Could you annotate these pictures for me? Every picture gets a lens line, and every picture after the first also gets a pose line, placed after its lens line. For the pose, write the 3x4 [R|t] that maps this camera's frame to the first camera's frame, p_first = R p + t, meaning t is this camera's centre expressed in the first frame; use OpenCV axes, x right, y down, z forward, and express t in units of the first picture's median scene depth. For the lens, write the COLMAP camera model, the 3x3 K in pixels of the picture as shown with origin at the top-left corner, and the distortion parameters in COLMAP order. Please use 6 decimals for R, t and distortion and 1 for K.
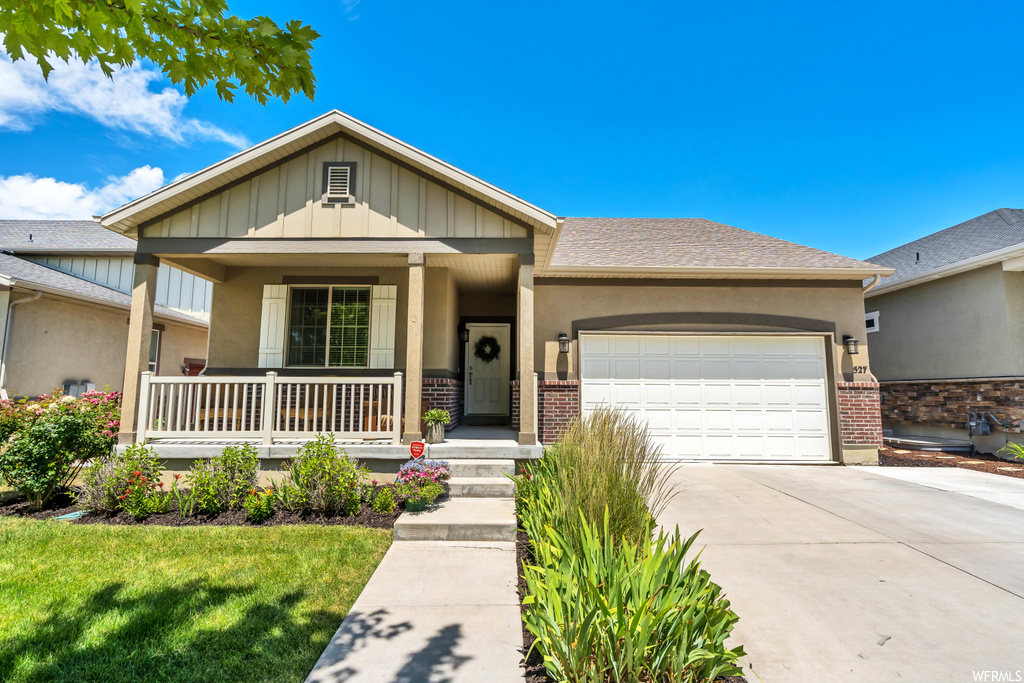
lens RADIAL K [[479.1, 0, 512.0], [0, 479.1, 341.5], [0, 0, 1]] dist [-0.000097, -0.000006]
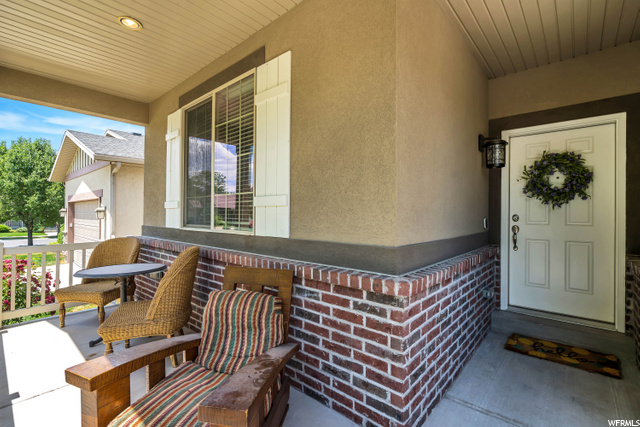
lens RADIAL K [[297.2, 0, 320.0], [0, 297.2, 213.5], [0, 0, 1]] dist [-0.035190, 0.009792]
pose [[0.738037, -0.000897, -0.674760, -0.030270], [0.072425, 0.994327, 0.077895, 0.011429], [0.670863, -0.106358, 0.733915, 0.651976]]
